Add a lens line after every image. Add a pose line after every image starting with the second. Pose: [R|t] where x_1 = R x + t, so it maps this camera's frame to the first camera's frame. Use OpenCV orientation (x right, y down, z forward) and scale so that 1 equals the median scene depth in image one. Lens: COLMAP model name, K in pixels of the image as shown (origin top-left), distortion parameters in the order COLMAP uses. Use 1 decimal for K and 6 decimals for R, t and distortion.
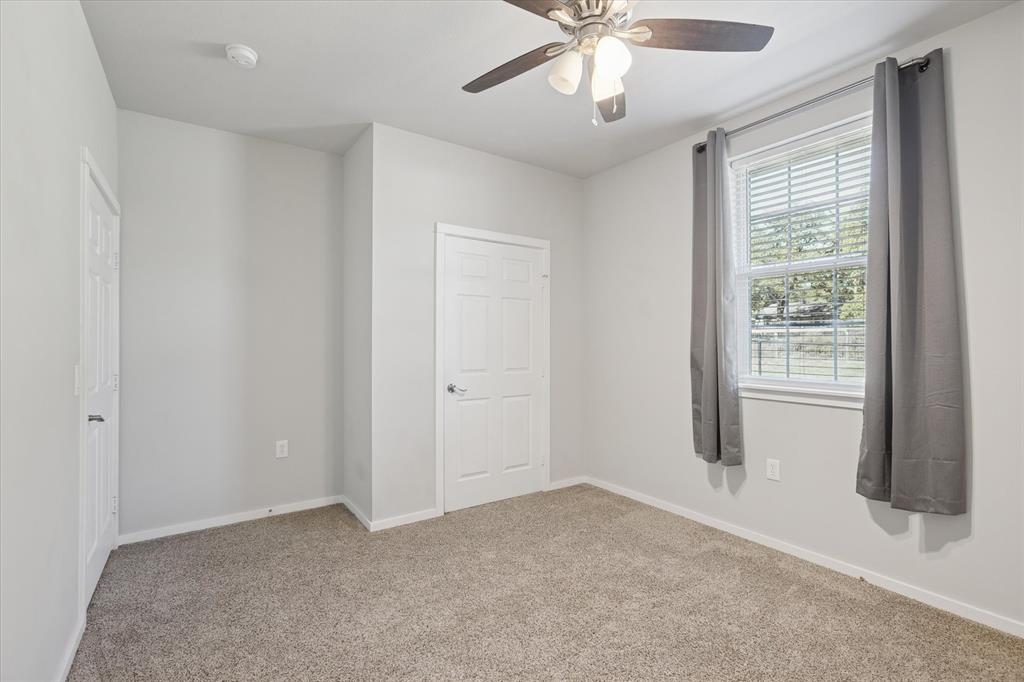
lens RADIAL K [[468.0, 0, 511.3], [0, 468.0, 341.2], [0, 0, 1]] dist [-0.013876, 0.002349]
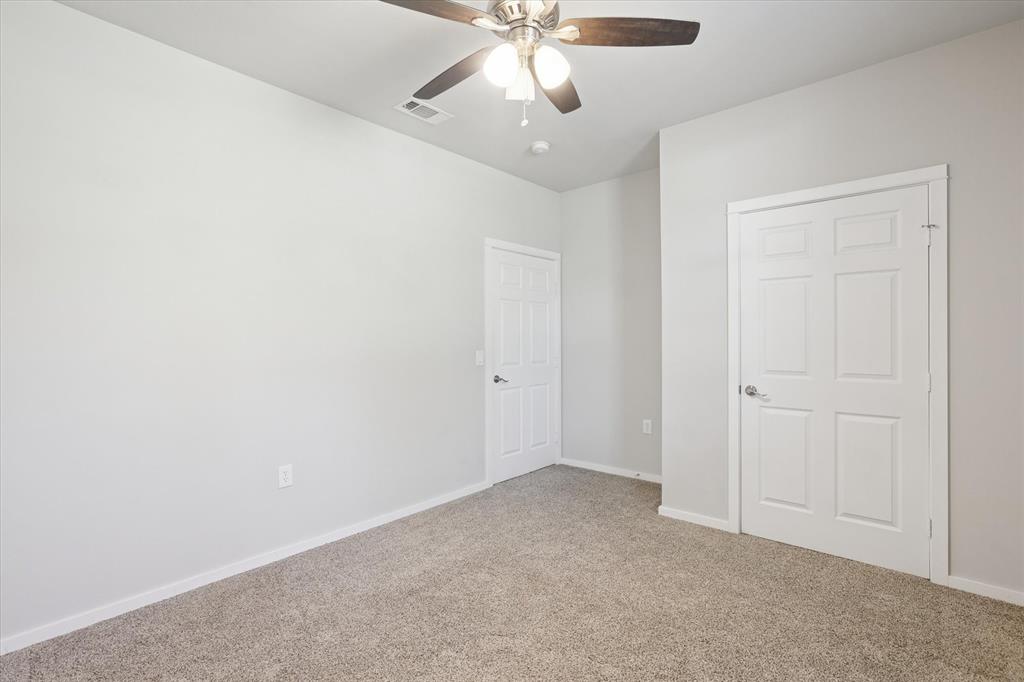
lens RADIAL K [[468.0, 0, 510.7], [0, 468.0, 339.6], [0, 0, 1]] dist [-0.013876, 0.002349]
pose [[0.239647, -0.001634, -0.970859, 0.598220], [0.007309, 0.999973, 0.000121, 0.004123], [0.970833, -0.007125, 0.239653, 0.375092]]
